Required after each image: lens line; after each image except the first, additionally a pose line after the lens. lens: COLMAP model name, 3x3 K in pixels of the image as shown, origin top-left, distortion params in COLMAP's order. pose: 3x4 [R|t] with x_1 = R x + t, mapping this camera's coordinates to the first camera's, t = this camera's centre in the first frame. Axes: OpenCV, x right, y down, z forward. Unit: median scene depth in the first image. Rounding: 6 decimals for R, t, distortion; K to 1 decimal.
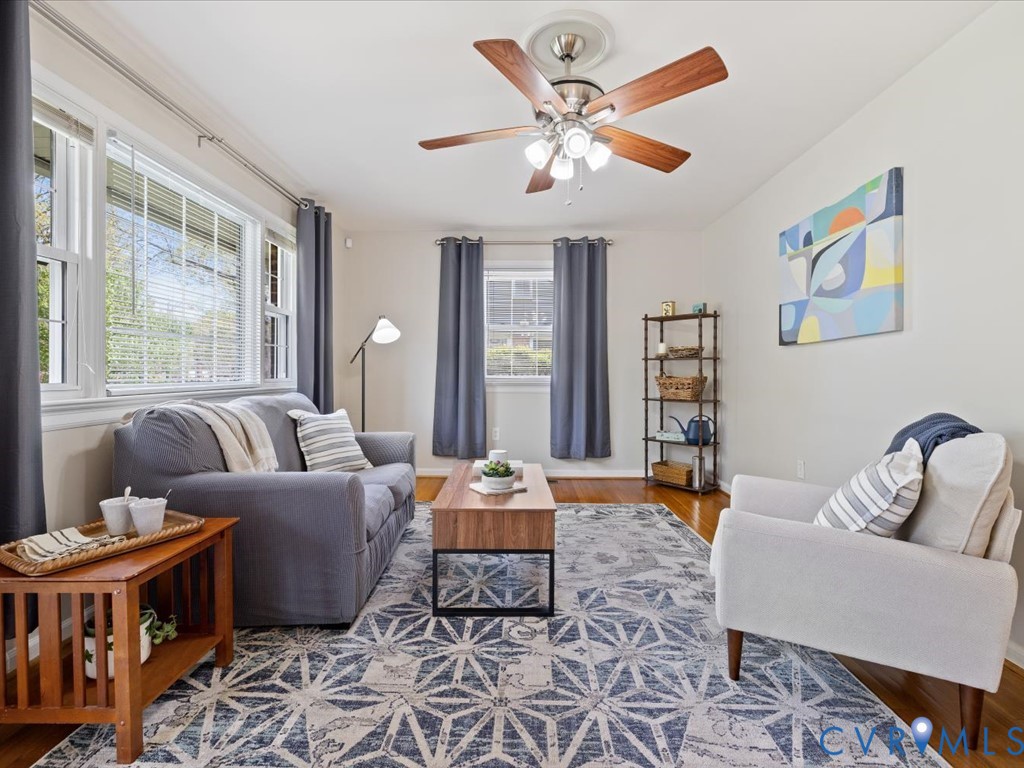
lens RADIAL K [[489.7, 0, 510.7], [0, 489.7, 375.7], [0, 0, 1]] dist [0.002092, -0.001424]
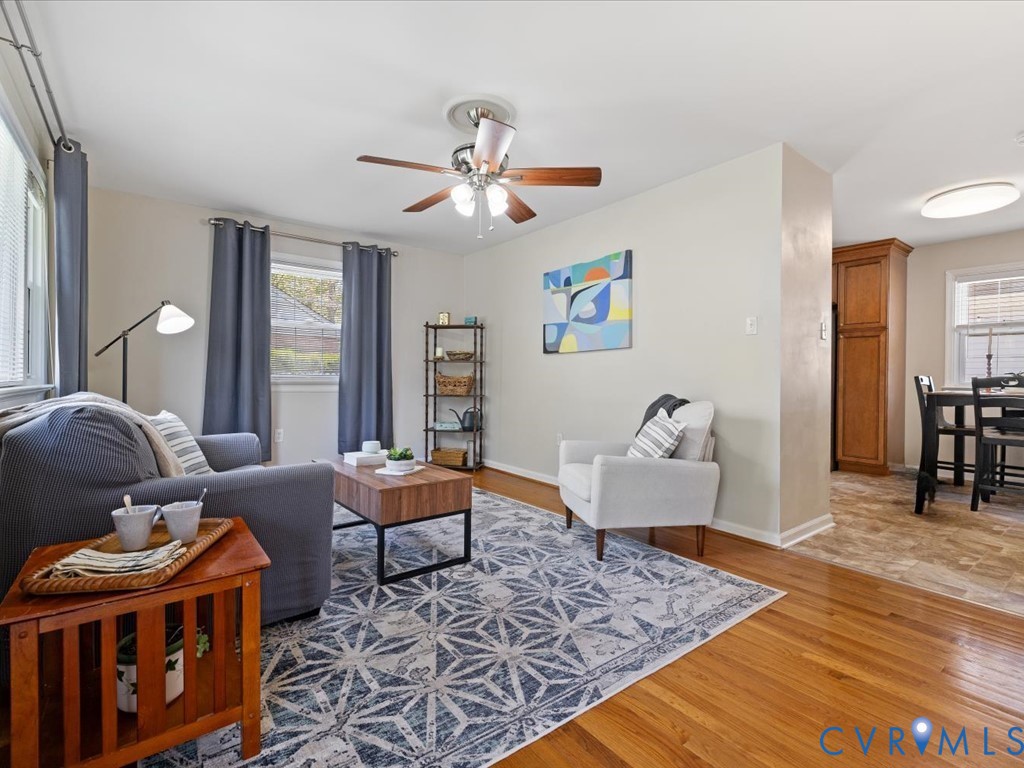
lens RADIAL K [[492.5, 0, 514.3], [0, 492.5, 380.8], [0, 0, 1]] dist [-0.001217, -0.000239]
pose [[0.776107, 0.000331, 0.630601, -0.599082], [-0.002834, 0.999992, 0.002963, 0.018447], [-0.630595, -0.004087, 0.776102, -0.058401]]
